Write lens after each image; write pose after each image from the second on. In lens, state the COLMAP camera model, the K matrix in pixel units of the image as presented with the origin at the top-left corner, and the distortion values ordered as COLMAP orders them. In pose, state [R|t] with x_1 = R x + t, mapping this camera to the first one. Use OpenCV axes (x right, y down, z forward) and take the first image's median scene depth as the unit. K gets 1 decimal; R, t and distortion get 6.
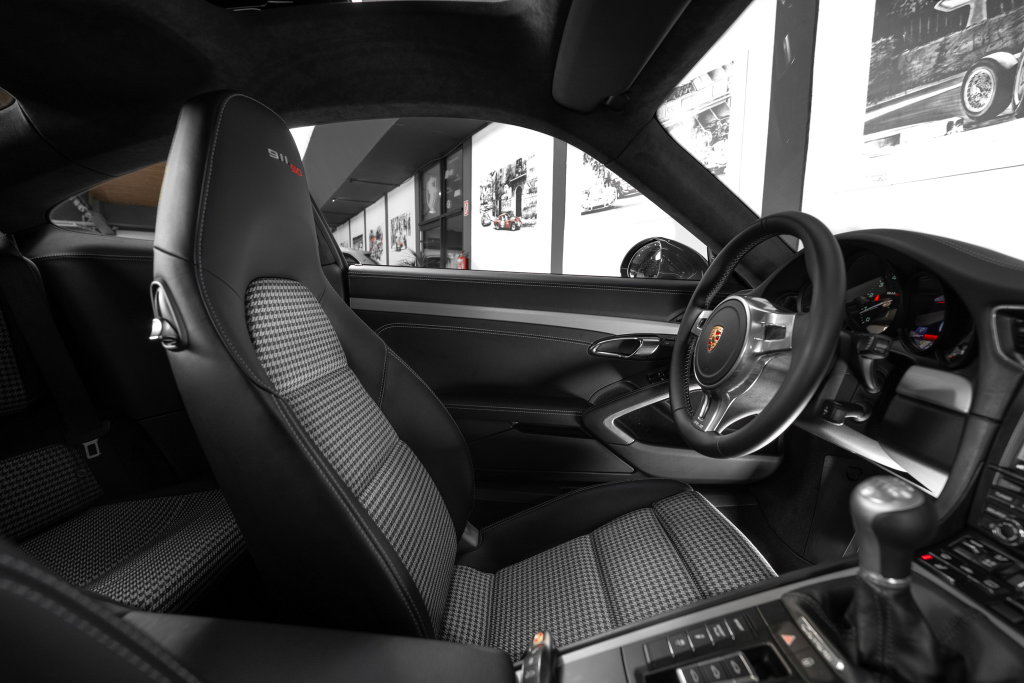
lens RADIAL K [[424.0, 0, 511.0], [0, 424.0, 343.9], [0, 0, 1]] dist [-0.032140, 0.004752]
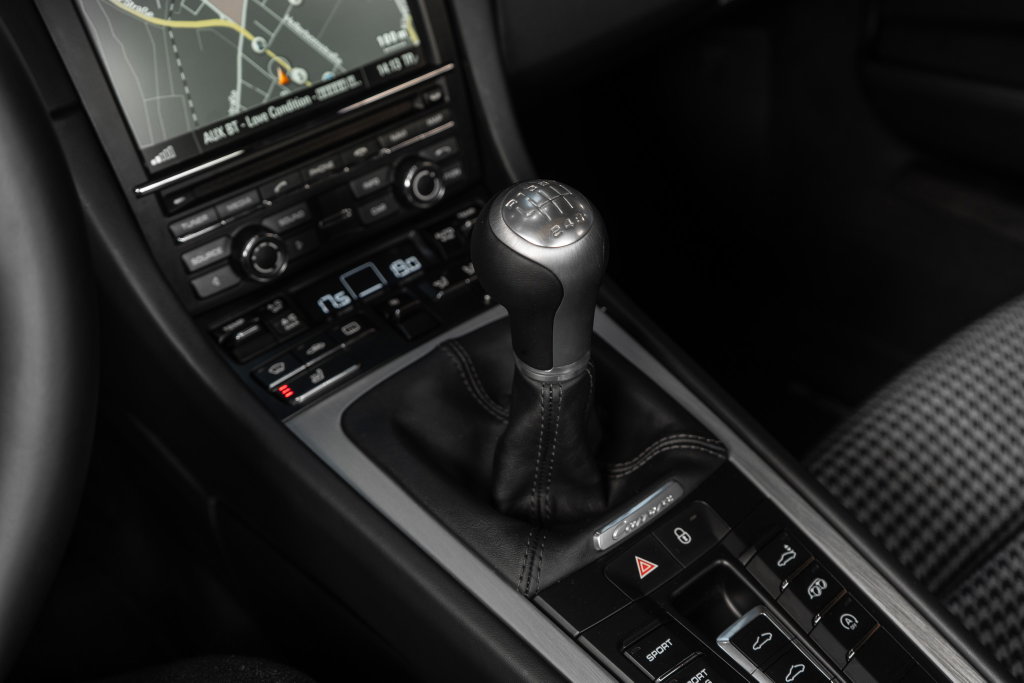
lens RADIAL K [[1192.4, 0, 512.0], [0, 1192.4, 341.5], [0, 0, 1]] dist [0.010100, 0.037697]
pose [[-0.663148, -0.410874, 0.625633, -0.000139], [0.165342, 0.734799, 0.657824, -0.072500], [-0.729998, 0.539678, -0.419346, 0.252780]]
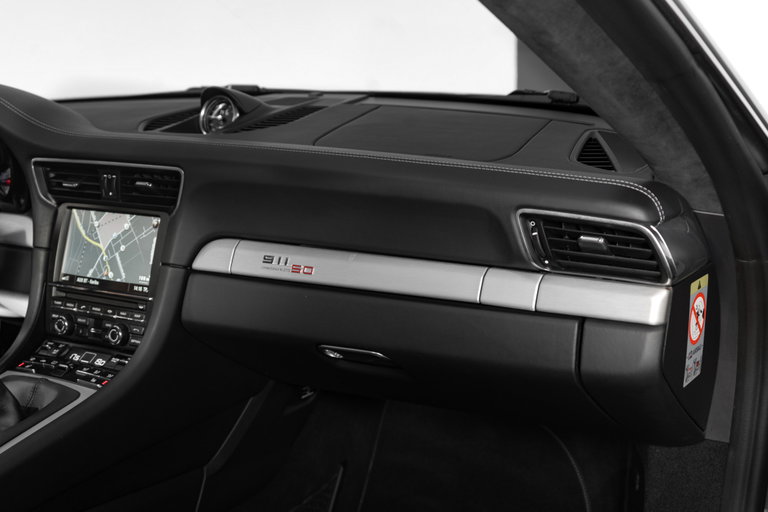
lens RADIAL K [[1022.2, 0, 384.0], [0, 1022.2, 256.0], [0, 0, 1]] dist [0.017467, 0.007572]
pose [[0.513879, -0.201149, 0.833947, -0.186173], [0.143804, 0.978564, 0.147418, -0.021676], [-0.845724, 0.044170, 0.531789, -0.311841]]
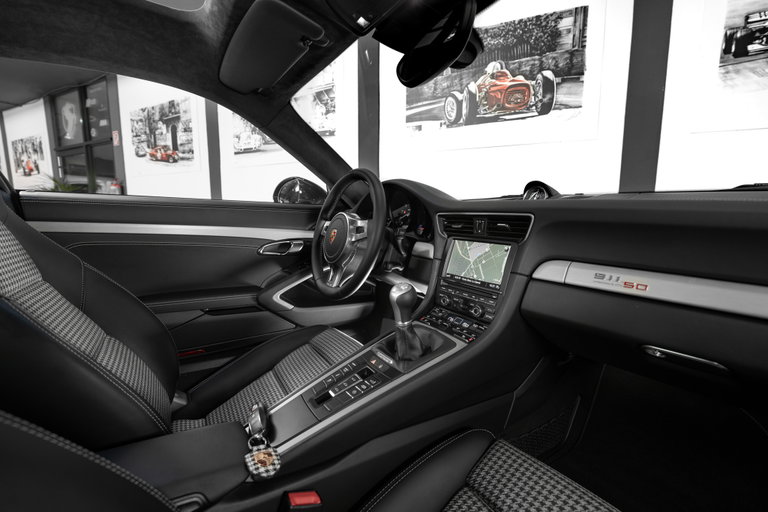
lens RADIAL K [[314.9, 0, 388.5], [0, 314.9, 255.7], [0, 0, 1]] dist [-0.035587, 0.005689]
pose [[0.819005, -0.089570, 0.566752, -0.029862], [0.084113, 0.995812, 0.035828, 0.013430], [-0.567587, 0.018328, 0.823109, -0.077418]]
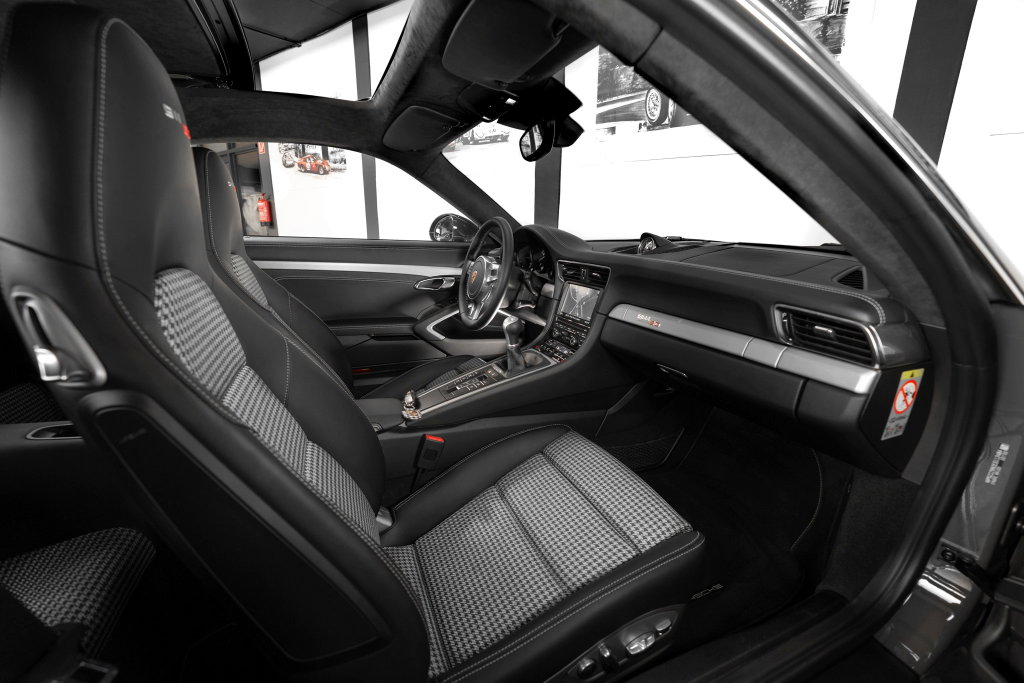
lens RADIAL K [[416.6, 0, 508.7], [0, 416.6, 344.0], [0, 0, 1]] dist [-0.026480, 0.000394]
pose [[0.911914, -0.112345, 0.394704, -0.070169], [0.056565, 0.987028, 0.150253, 0.005929], [-0.406464, -0.114691, 0.906440, -0.315087]]
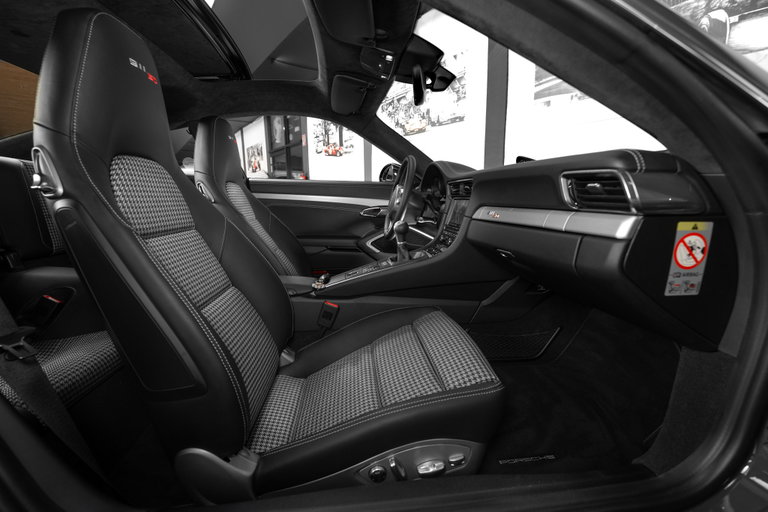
lens RADIAL K [[318.0, 0, 383.2], [0, 318.0, 257.8], [0, 0, 1]] dist [-0.032140, 0.004752]
pose [[0.991822, -0.046741, 0.118760, 0.047468], [0.040444, 0.997673, 0.054893, 0.079742], [-0.121050, -0.049641, 0.991404, -0.356560]]
